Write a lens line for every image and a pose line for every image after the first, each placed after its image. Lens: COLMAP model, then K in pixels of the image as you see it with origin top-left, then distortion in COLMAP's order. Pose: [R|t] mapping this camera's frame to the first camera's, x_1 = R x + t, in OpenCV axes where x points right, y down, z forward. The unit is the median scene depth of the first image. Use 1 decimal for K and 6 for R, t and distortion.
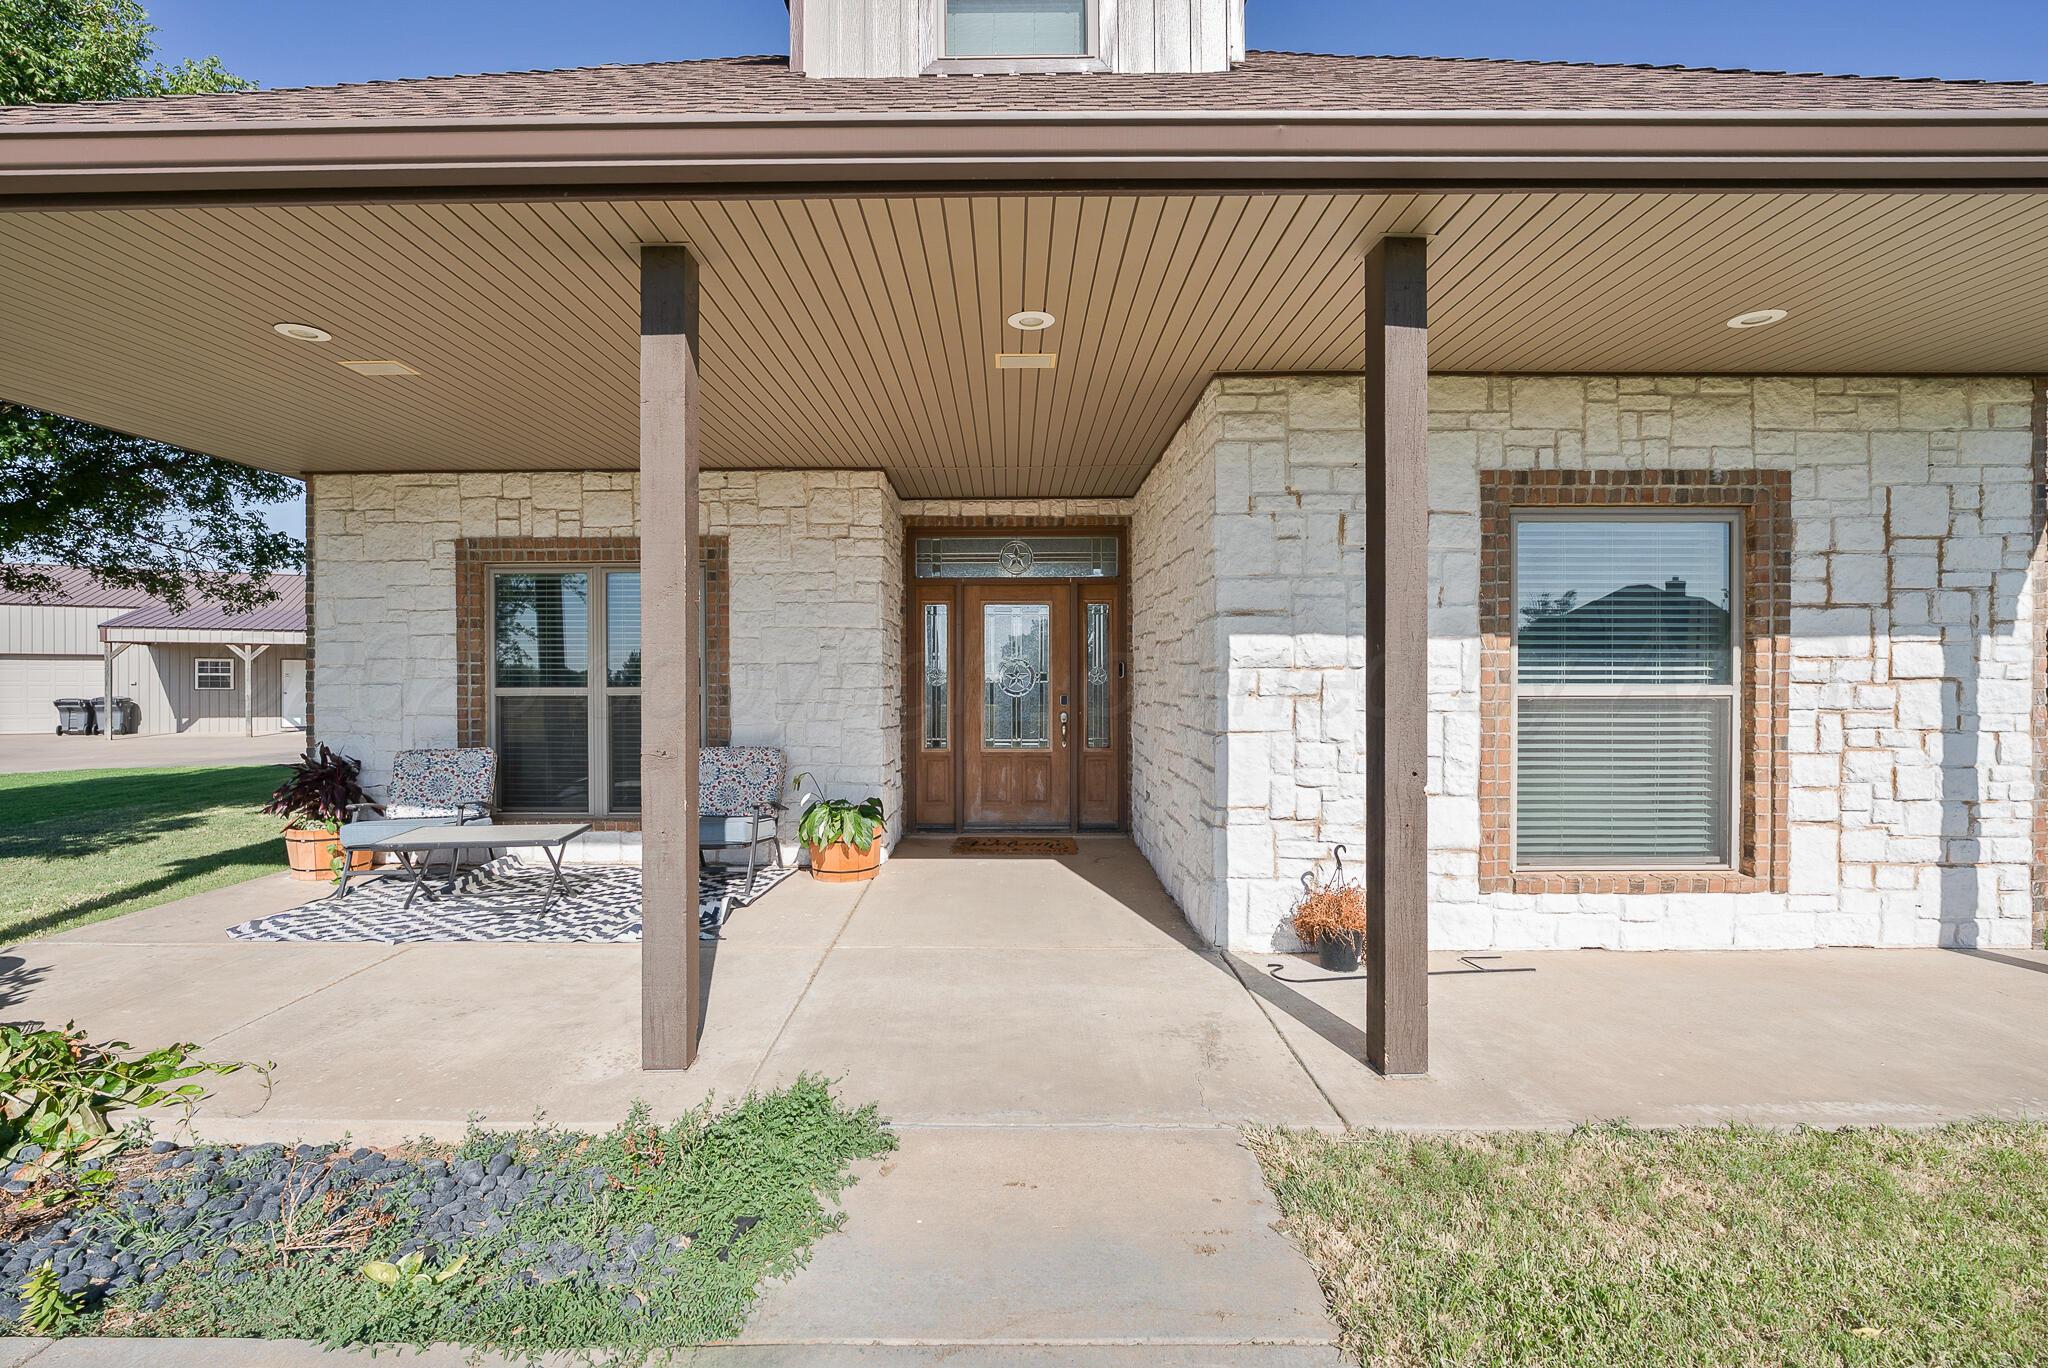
lens RADIAL K [[909.9, 0, 1012.0], [0, 909.9, 686.7], [0, 0, 1]] dist [-0.003381, -0.000720]
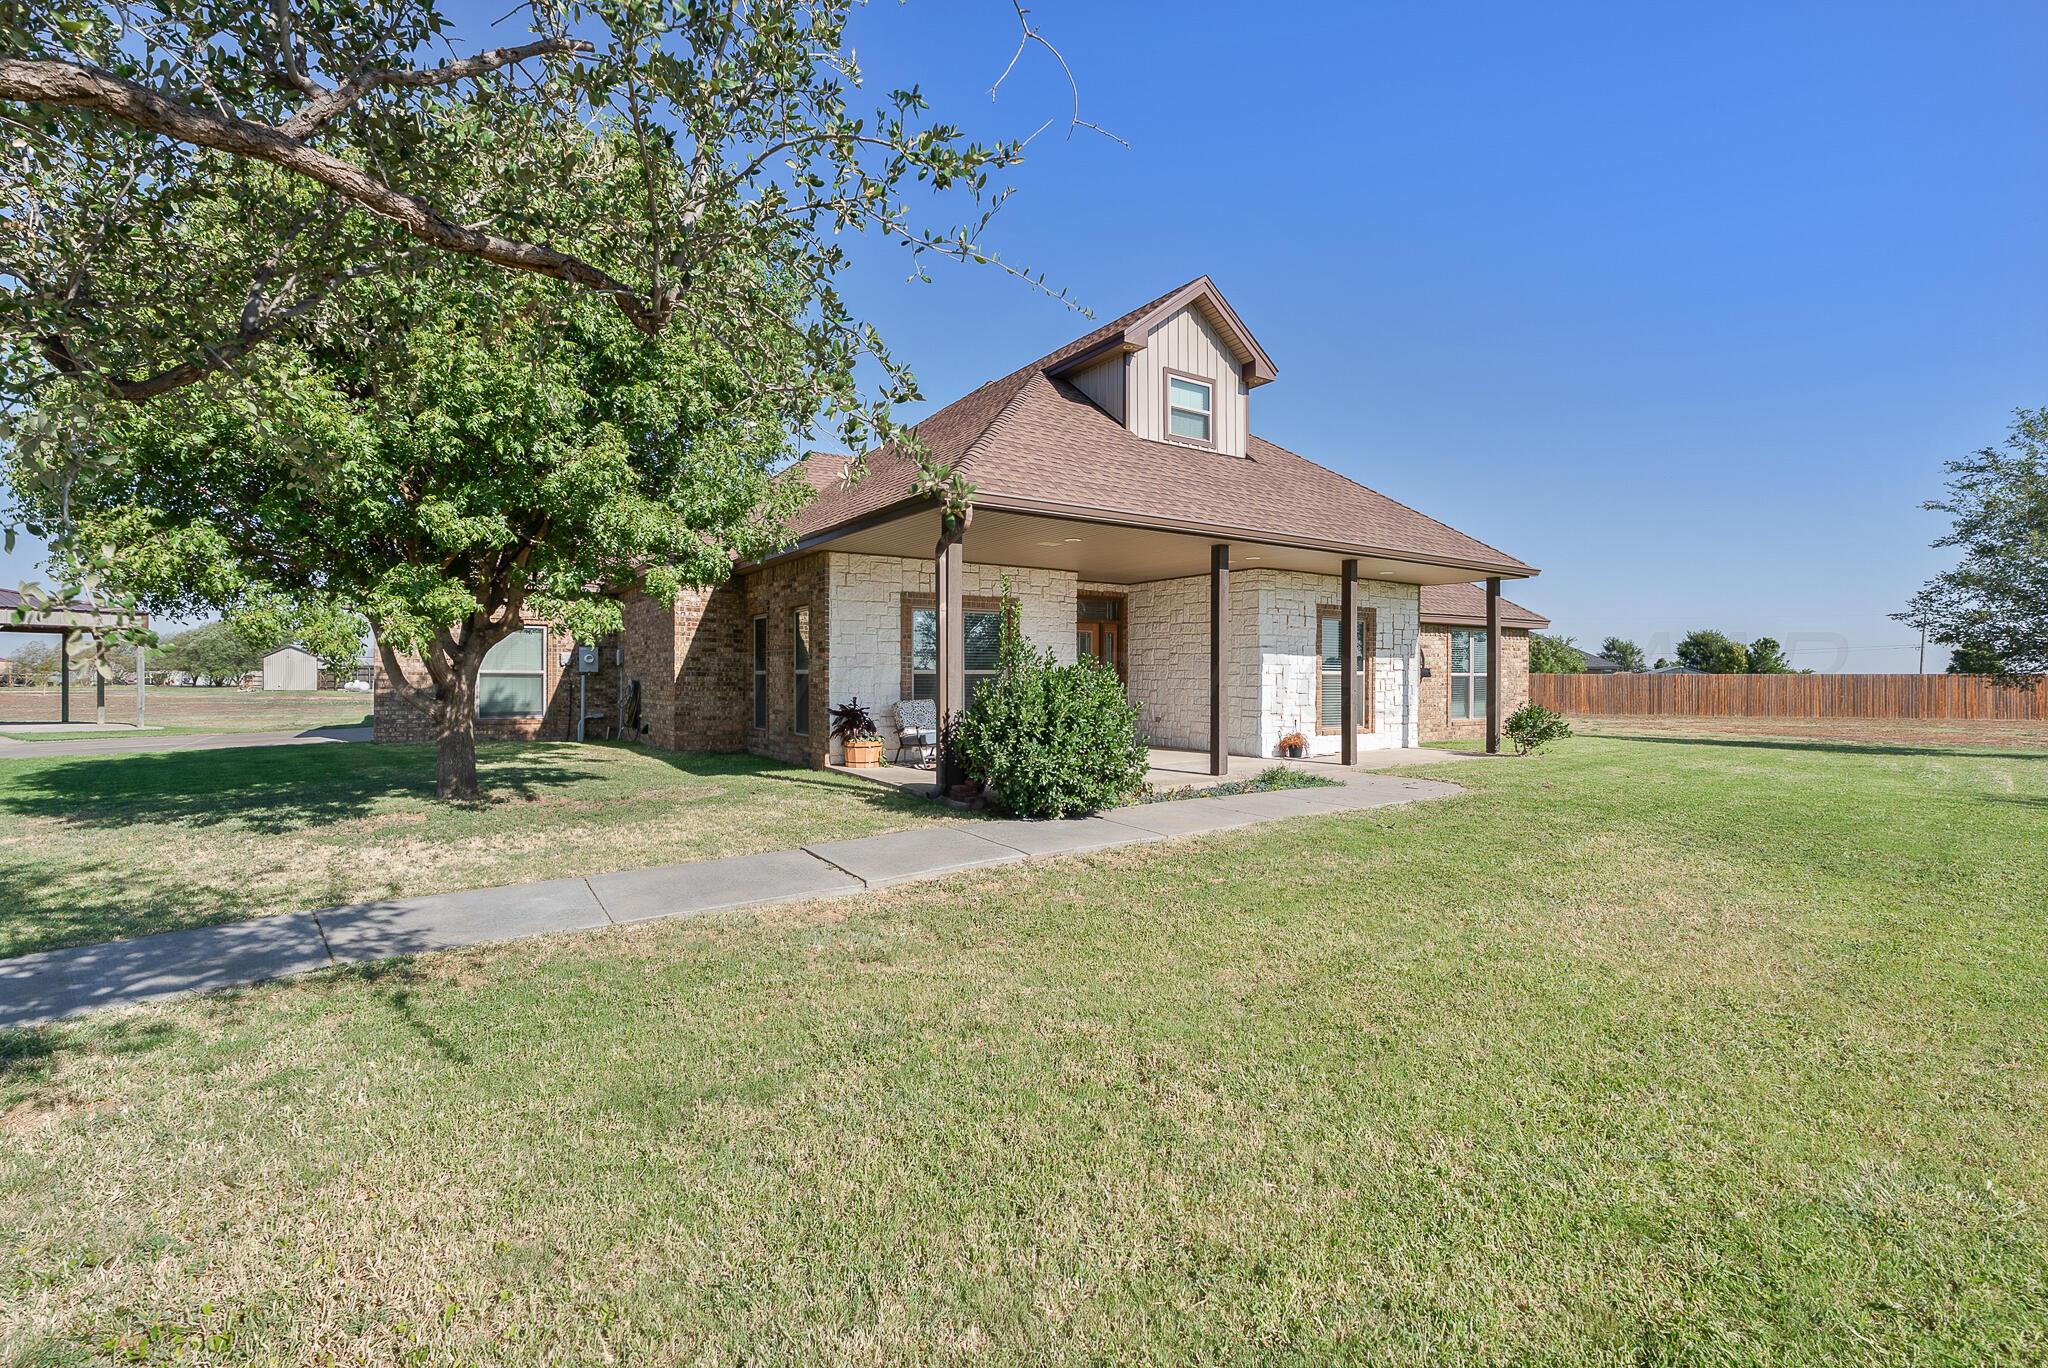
lens RADIAL K [[909.9, 0, 1012.0], [0, 909.9, 686.7], [0, 0, 1]] dist [-0.003381, -0.000720]
pose [[0.830127, -0.000404, 0.557575, -1.656701], [-0.001667, 0.999993, 0.003207, 0.034923], [-0.557573, -0.003592, 0.830120, -0.812414]]
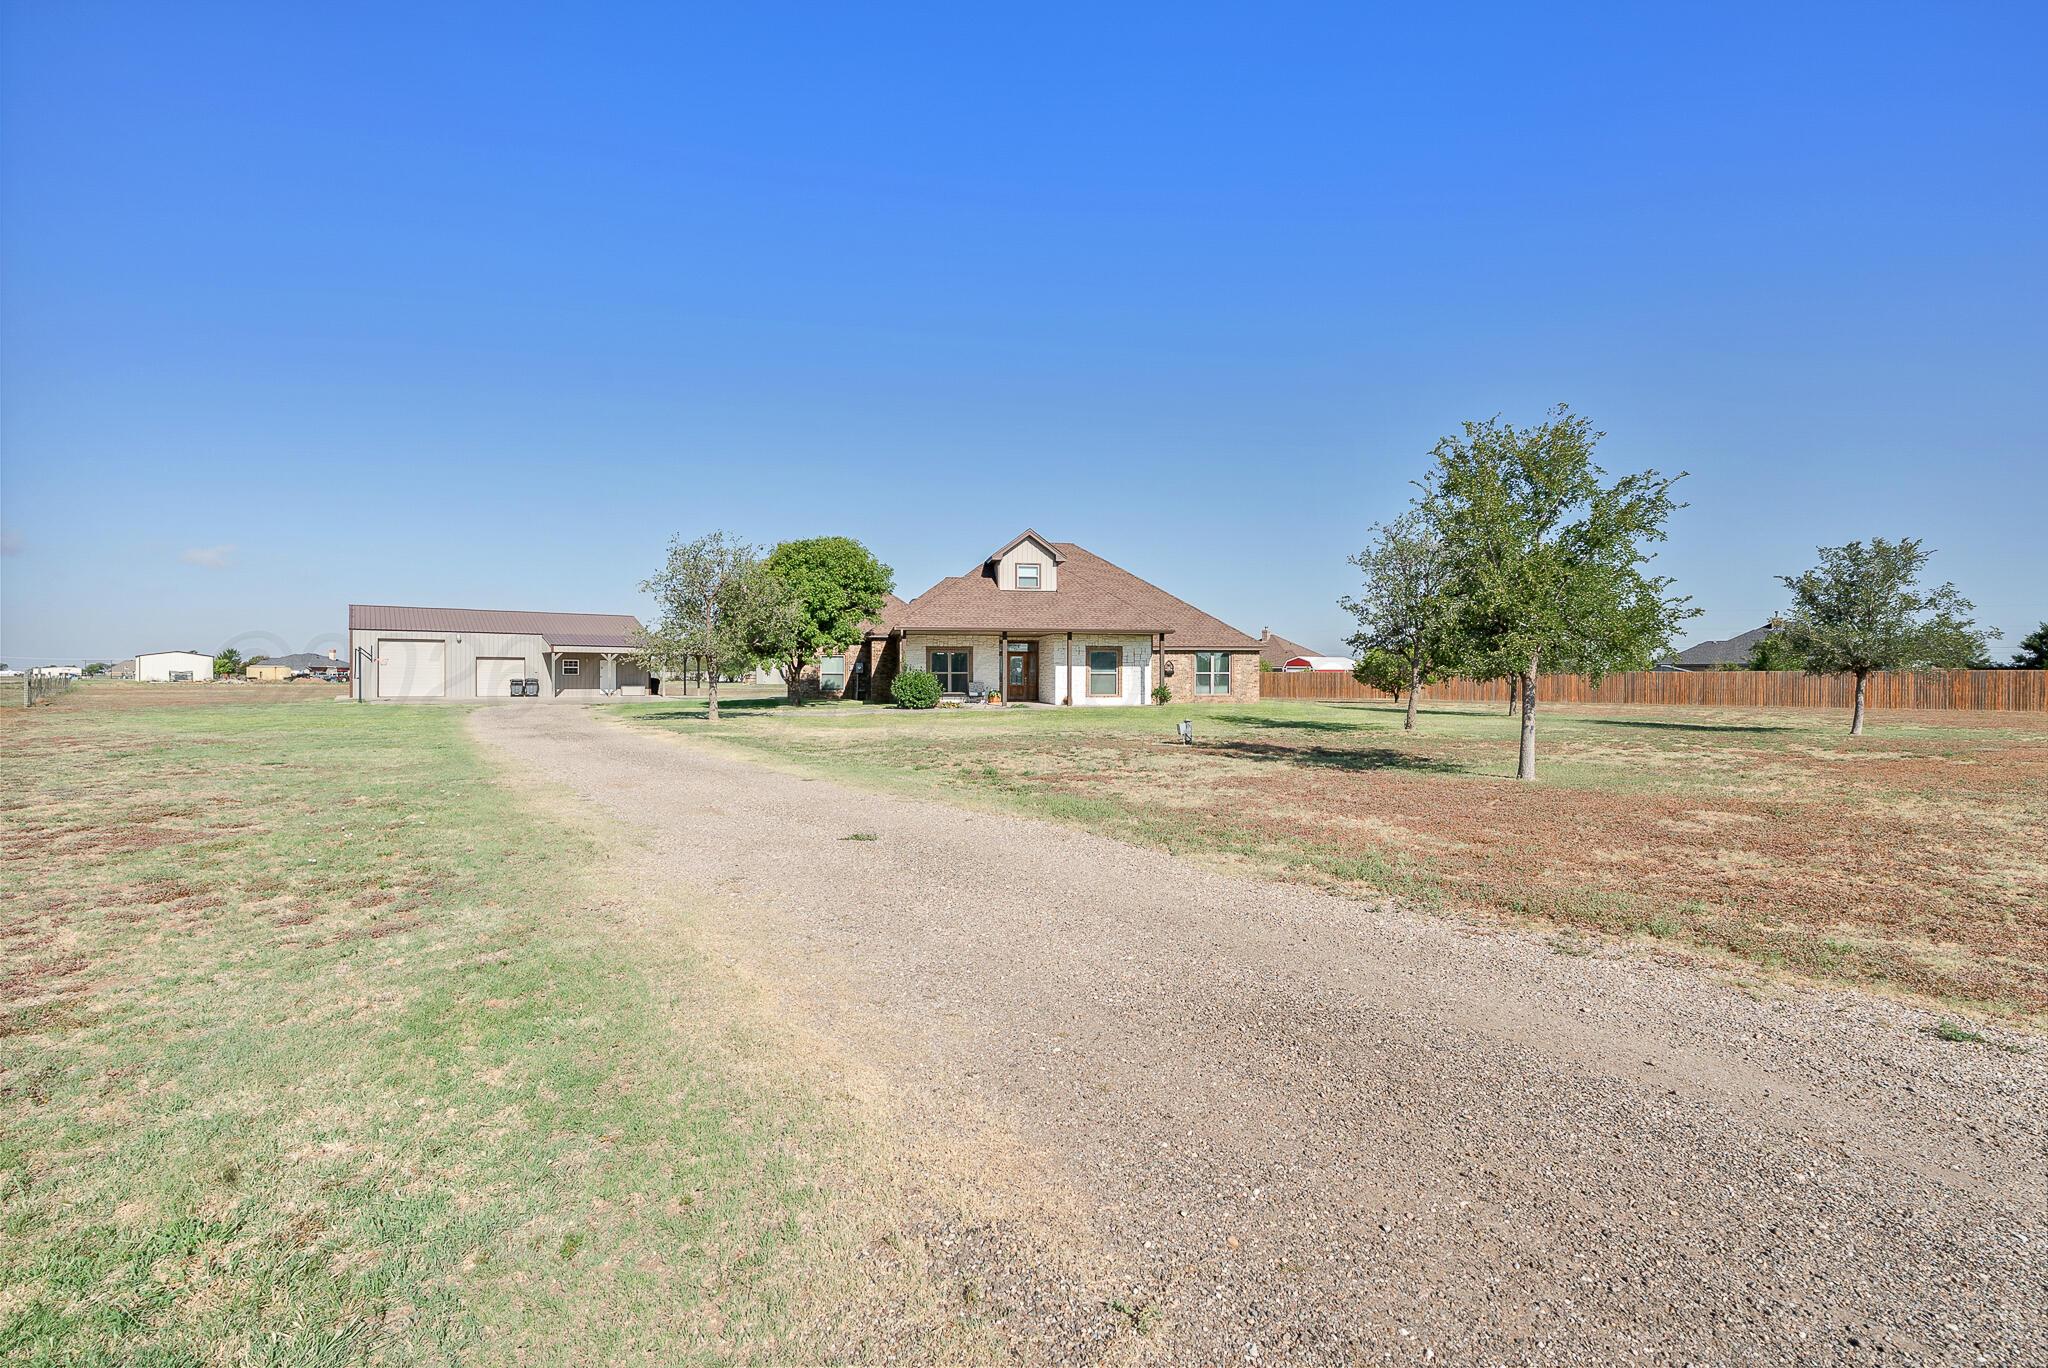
lens RADIAL K [[909.9, 0, 1012.0], [0, 909.9, 686.7], [0, 0, 1]] dist [-0.003381, -0.000720]
pose [[0.986604, 0.002208, 0.163117, -1.129724], [-0.003278, 0.999975, 0.006291, 0.061773], [-0.163099, -0.006742, 0.986587, -5.340667]]
